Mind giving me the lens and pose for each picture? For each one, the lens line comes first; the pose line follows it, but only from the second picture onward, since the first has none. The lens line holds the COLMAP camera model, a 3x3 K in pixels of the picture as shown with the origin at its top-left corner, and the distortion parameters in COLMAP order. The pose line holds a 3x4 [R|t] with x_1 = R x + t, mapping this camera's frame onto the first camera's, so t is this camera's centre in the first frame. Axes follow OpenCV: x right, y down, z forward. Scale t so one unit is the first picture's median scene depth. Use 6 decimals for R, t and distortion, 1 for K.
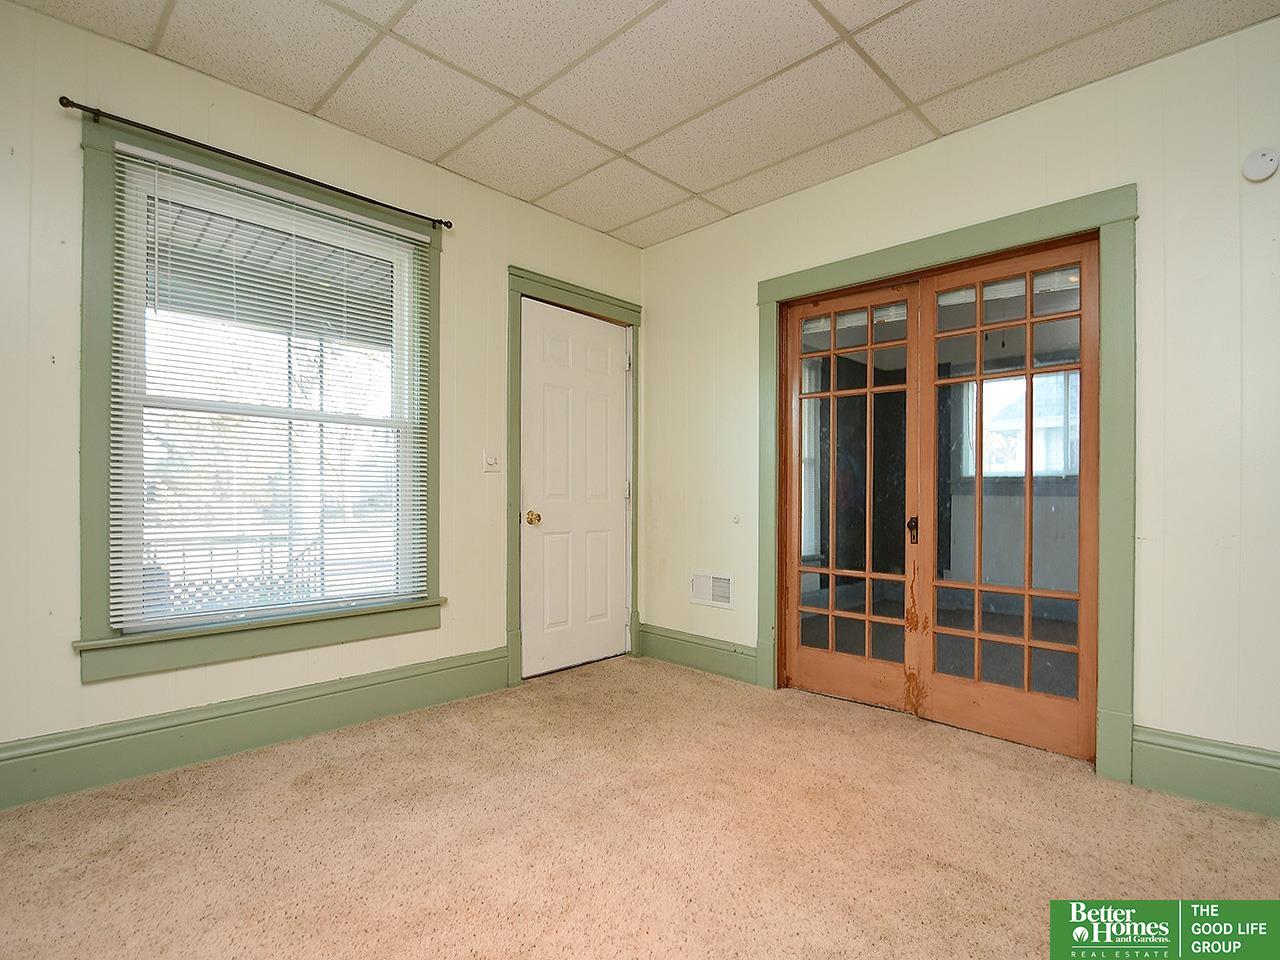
lens RADIAL K [[635.4, 0, 639.6], [0, 635.4, 505.7], [0, 0, 1]] dist [-0.027984, 0.000178]
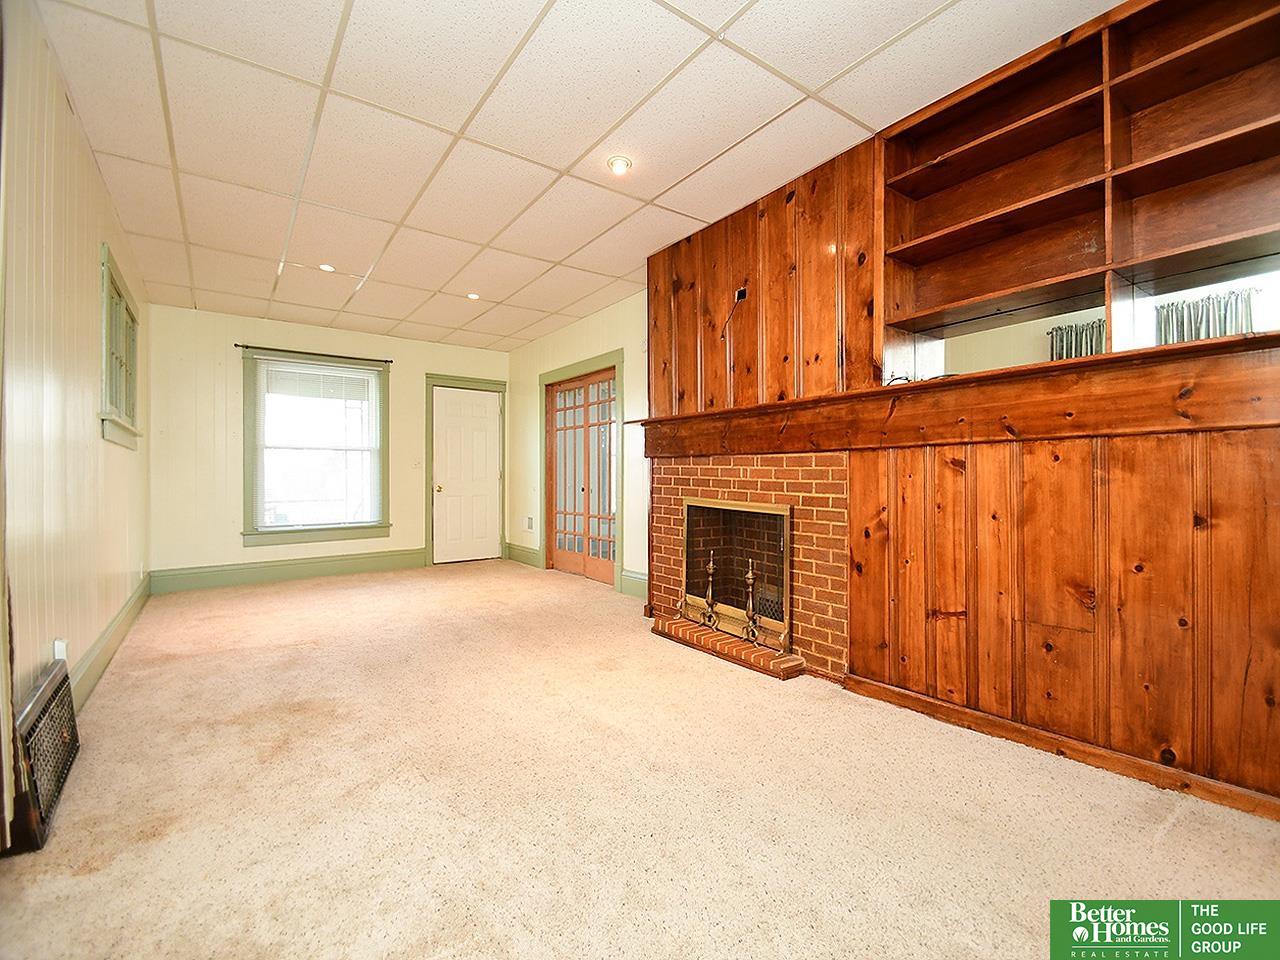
lens RADIAL K [[576.4, 0, 640.0], [0, 576.4, 480.0], [0, 0, 1]] dist [0.001807, 0.000109]
pose [[0.985813, -0.015197, -0.167160, 0.841235], [0.014081, 0.999870, -0.007861, 0.013105], [0.167257, 0.005395, 0.985899, -0.826346]]
